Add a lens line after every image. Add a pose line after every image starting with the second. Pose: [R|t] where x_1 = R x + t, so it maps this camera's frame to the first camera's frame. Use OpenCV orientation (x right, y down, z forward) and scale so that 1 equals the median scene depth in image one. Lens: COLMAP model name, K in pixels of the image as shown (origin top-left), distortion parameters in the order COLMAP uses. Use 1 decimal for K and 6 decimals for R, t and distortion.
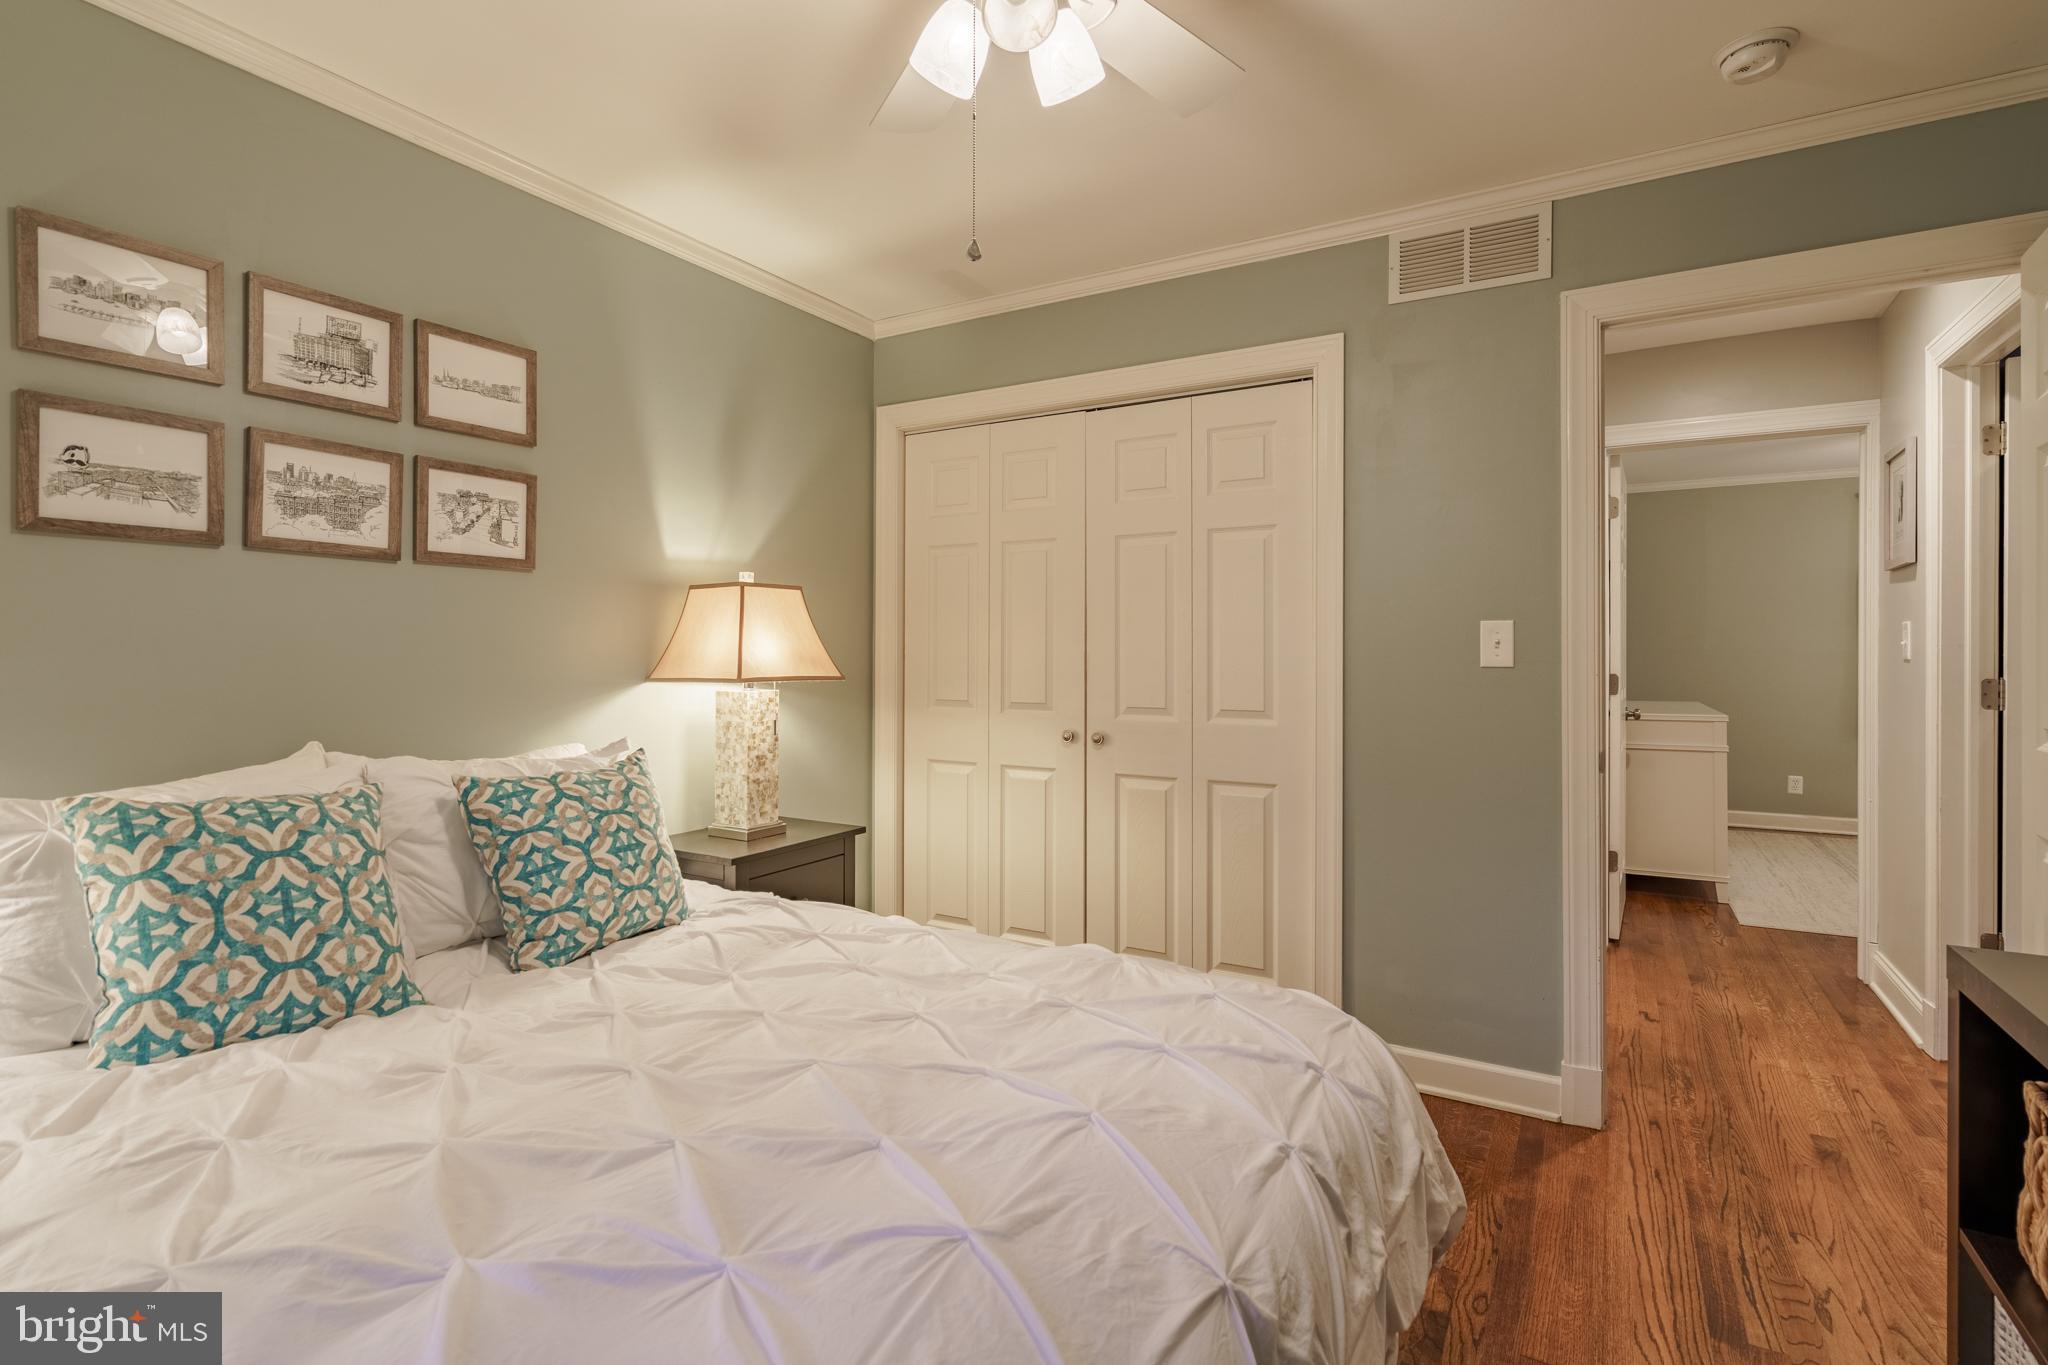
lens RADIAL K [[945.0, 0, 1044.0], [0, 945.0, 651.2], [0, 0, 1]] dist [-0.006498, 0.001305]
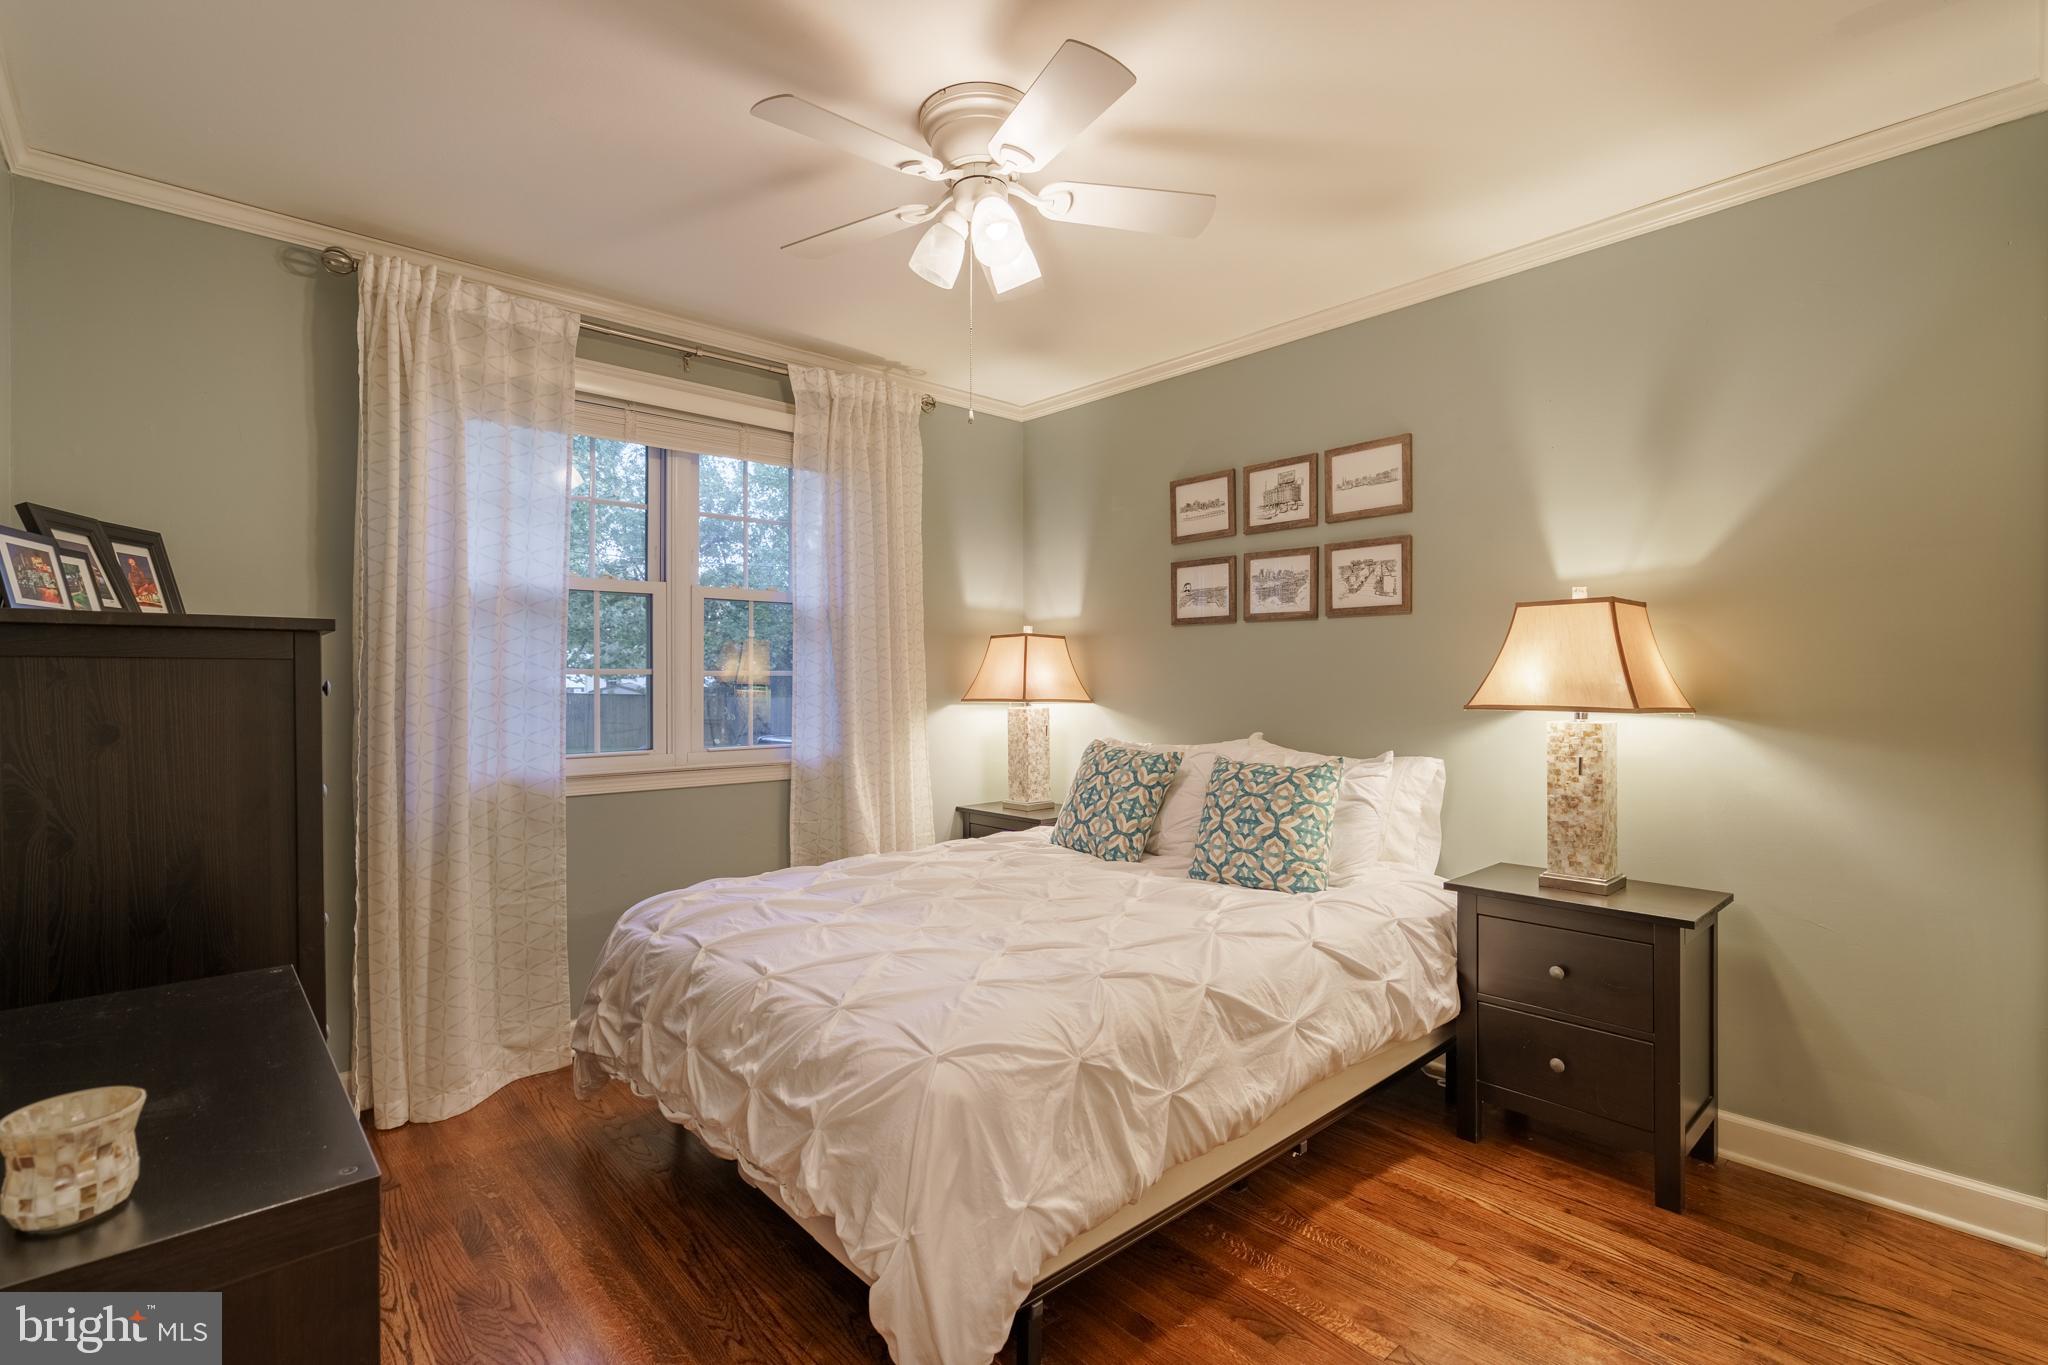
lens RADIAL K [[945.0, 0, 1031.0], [0, 945.0, 682.3], [0, 0, 1]] dist [-0.006498, 0.001305]
pose [[-0.291187, -0.008210, -0.956631, 0.878335], [-0.004223, 0.999964, -0.007297, 0.018248], [0.956657, 0.001915, -0.291211, 1.009907]]
